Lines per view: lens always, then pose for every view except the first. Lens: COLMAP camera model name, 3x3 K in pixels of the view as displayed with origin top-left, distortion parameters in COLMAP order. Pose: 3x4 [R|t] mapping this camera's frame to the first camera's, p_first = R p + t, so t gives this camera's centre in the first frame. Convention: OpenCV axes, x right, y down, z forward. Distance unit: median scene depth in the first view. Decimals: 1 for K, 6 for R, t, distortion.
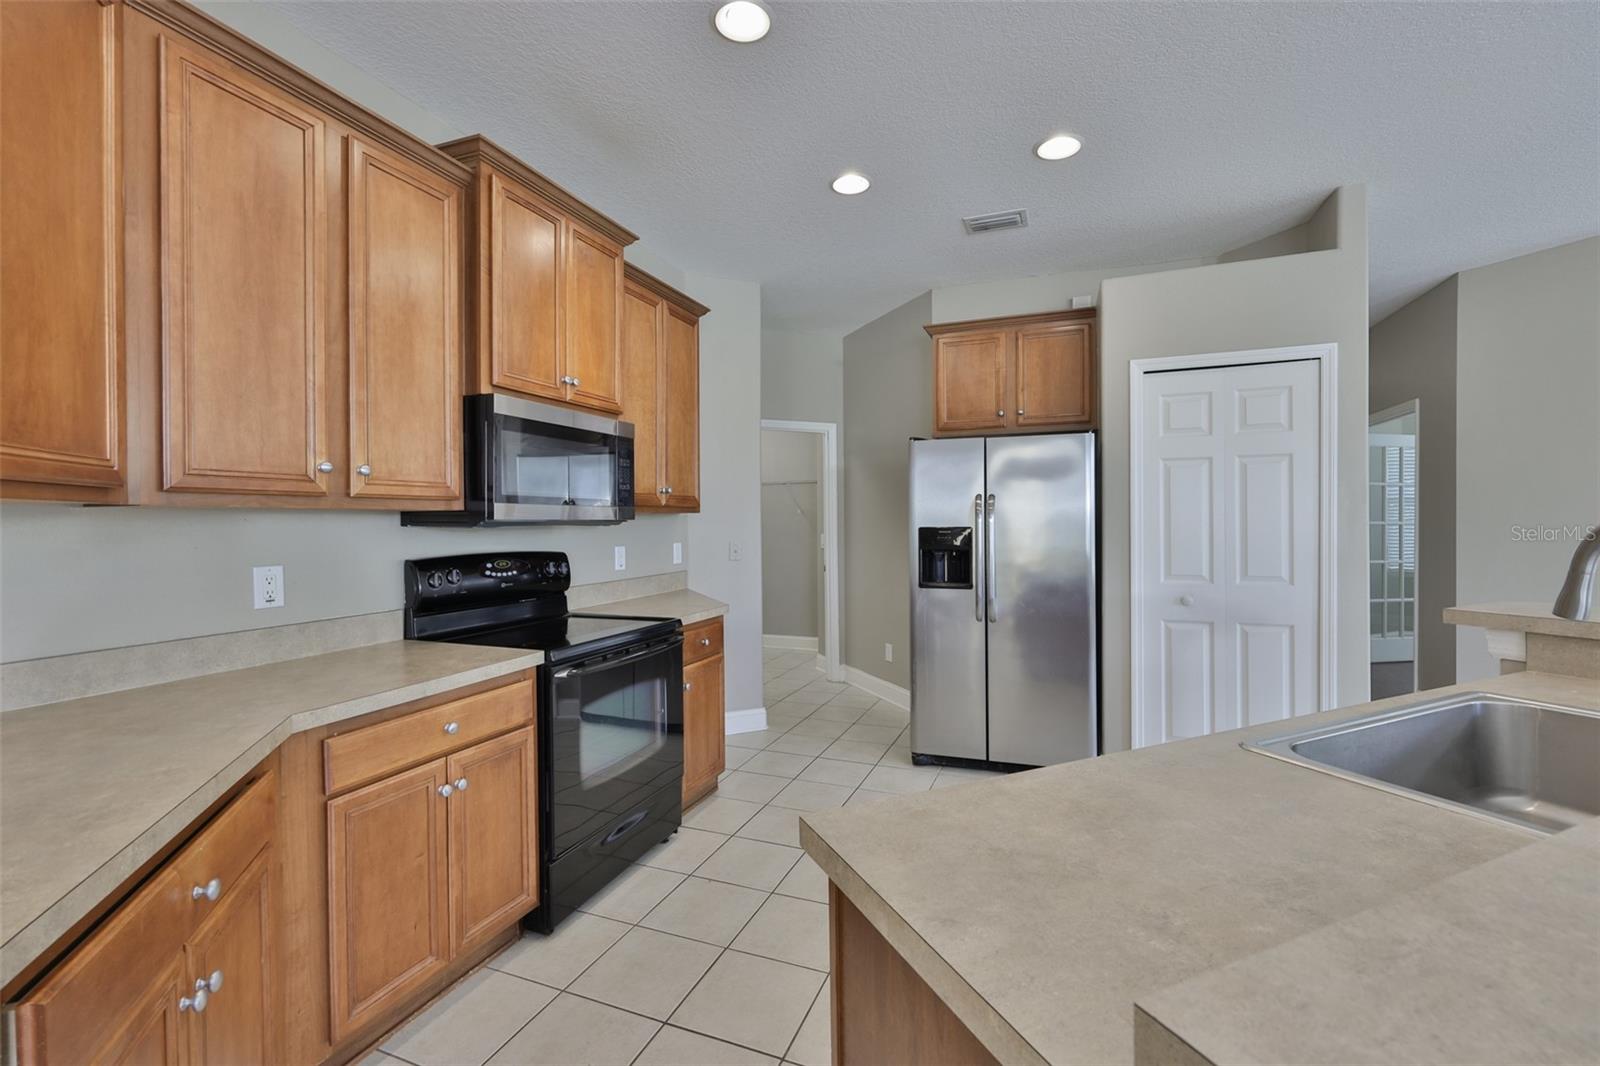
lens RADIAL K [[689.6, 0, 798.2], [0, 689.6, 527.2], [0, 0, 1]] dist [-0.001854, 0.001584]
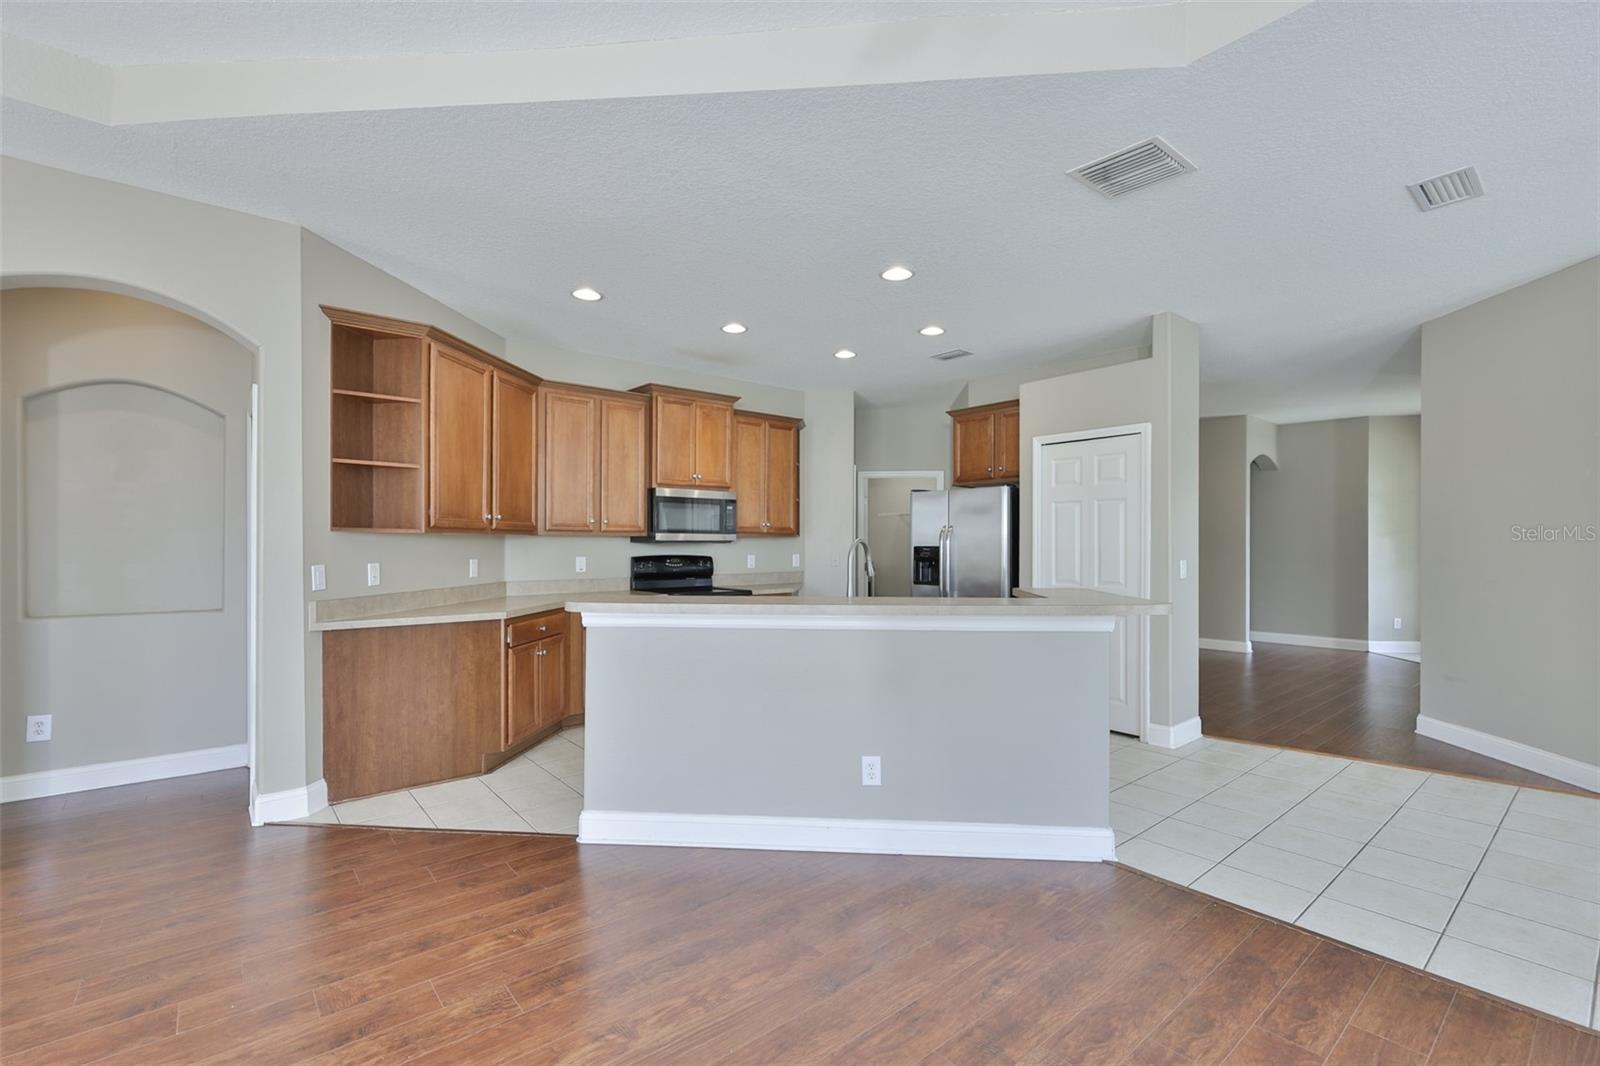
lens RADIAL K [[689.6, 0, 786.5], [0, 689.6, 549.0], [0, 0, 1]] dist [-0.001854, 0.001584]
pose [[0.873331, 0.011319, -0.486995, 0.772692], [-0.010853, 0.999934, 0.003778, 0.004149], [0.487006, 0.001986, 0.873396, -0.600321]]
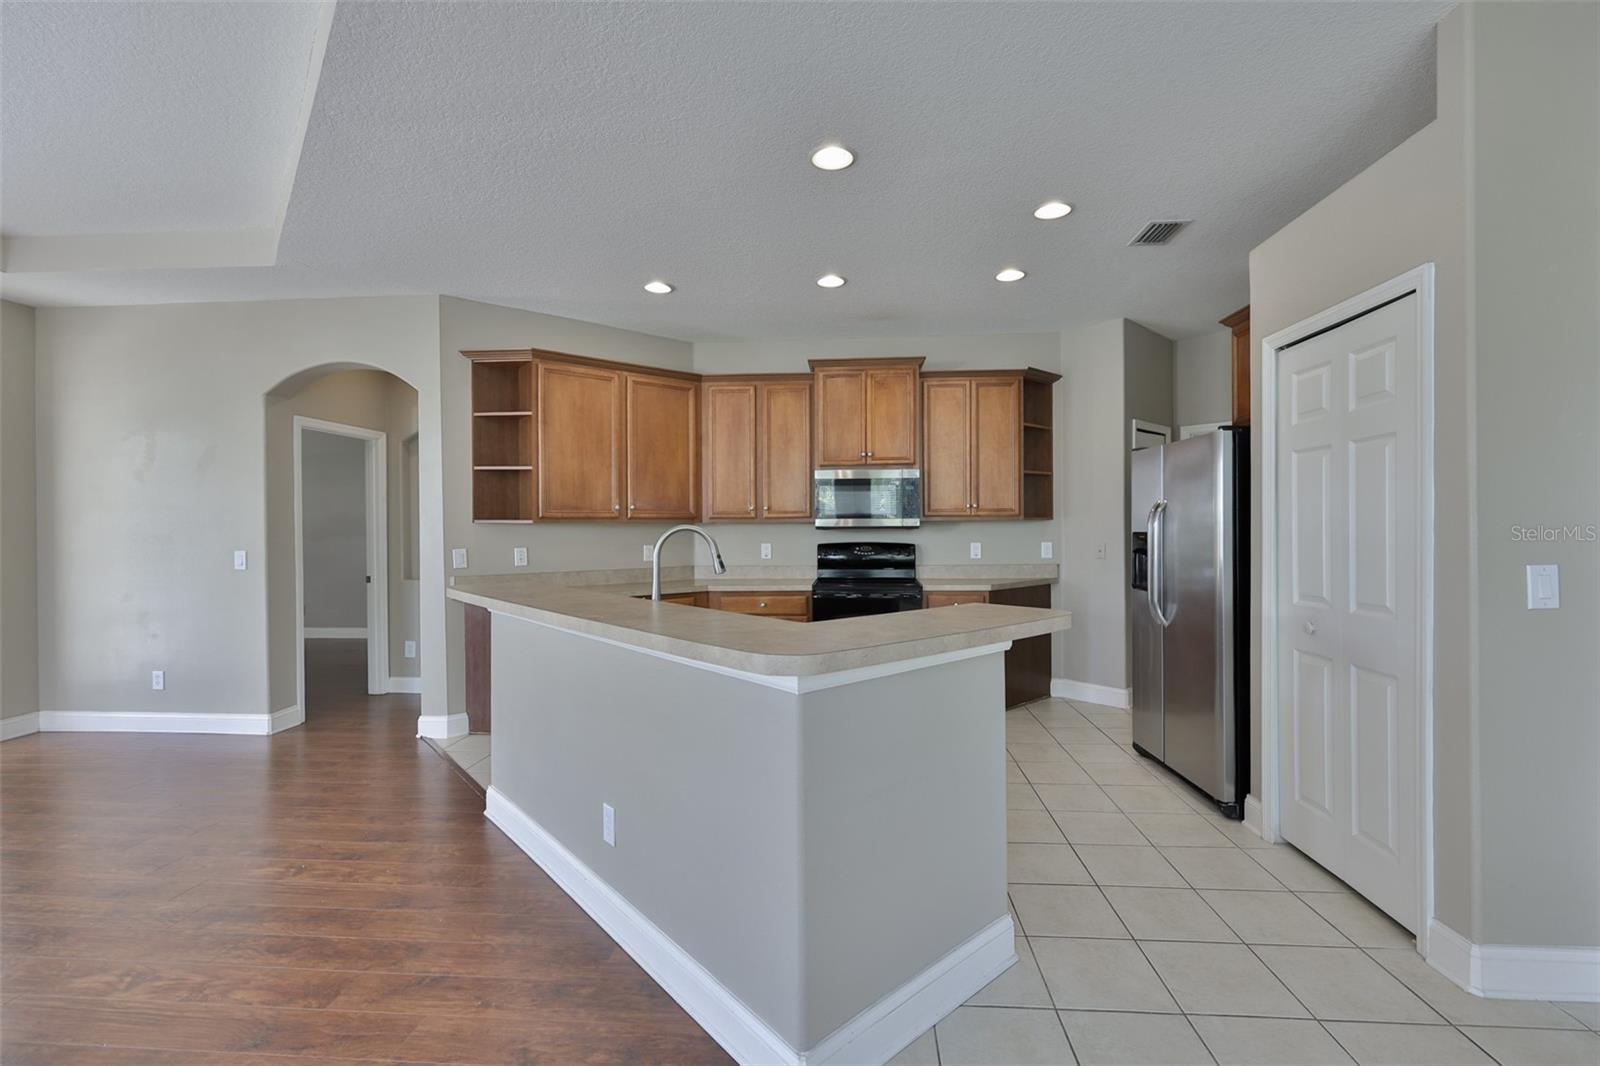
lens RADIAL K [[689.6, 0, 809.4], [0, 689.6, 527.8], [0, 0, 1]] dist [-0.001854, 0.001584]
pose [[0.307855, 0.004228, -0.951424, 1.156112], [-0.004234, 0.999986, 0.003074, -0.008852], [0.951424, 0.003082, 0.307869, 0.200479]]
